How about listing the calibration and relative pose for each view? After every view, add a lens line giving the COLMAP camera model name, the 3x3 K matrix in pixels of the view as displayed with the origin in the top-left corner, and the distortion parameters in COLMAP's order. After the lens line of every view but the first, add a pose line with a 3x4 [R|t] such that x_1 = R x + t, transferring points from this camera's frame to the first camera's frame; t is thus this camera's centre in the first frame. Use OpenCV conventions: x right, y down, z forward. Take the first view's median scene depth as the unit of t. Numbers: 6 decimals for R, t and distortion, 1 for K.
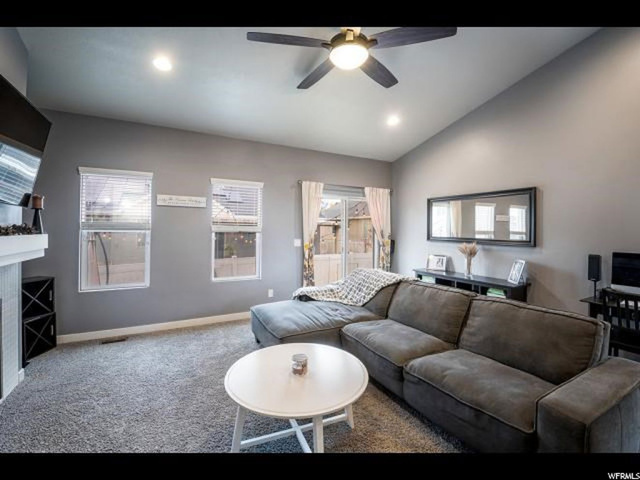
lens RADIAL K [[287.4, 0, 322.3], [0, 287.4, 231.3], [0, 0, 1]] dist [0.010092, -0.020074]
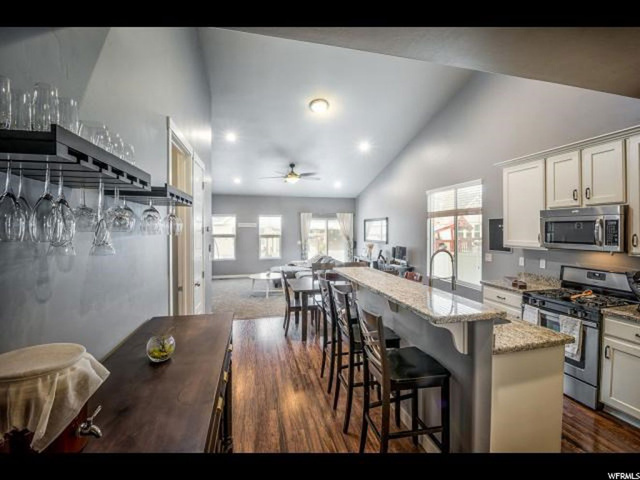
lens RADIAL K [[287.4, 0, 322.3], [0, 287.4, 231.3], [0, 0, 1]] dist [0.010092, -0.020074]
pose [[0.963886, -0.010602, -0.266104, 0.628769], [0.009767, 0.999942, -0.004464, -0.030085], [0.266136, 0.001704, 0.963934, -0.958573]]
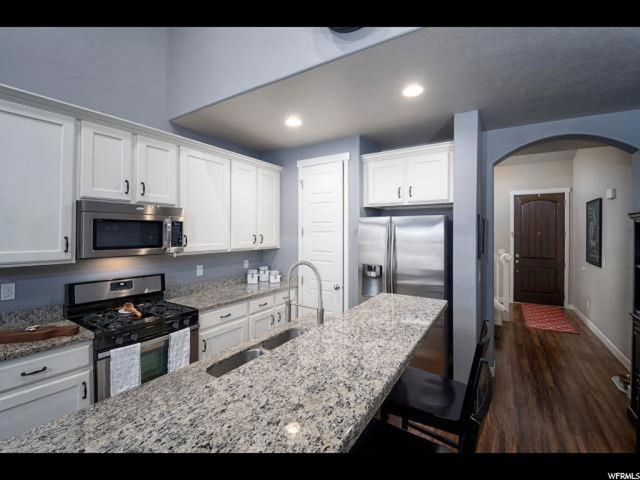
lens RADIAL K [[287.4, 0, 322.3], [0, 287.4, 231.3], [0, 0, 1]] dist [0.010092, -0.020074]
pose [[-0.485094, -0.006534, 0.874438, 0.401722], [0.000841, 0.999968, 0.007939, -0.033736], [-0.874462, 0.004586, -0.485073, -0.283617]]
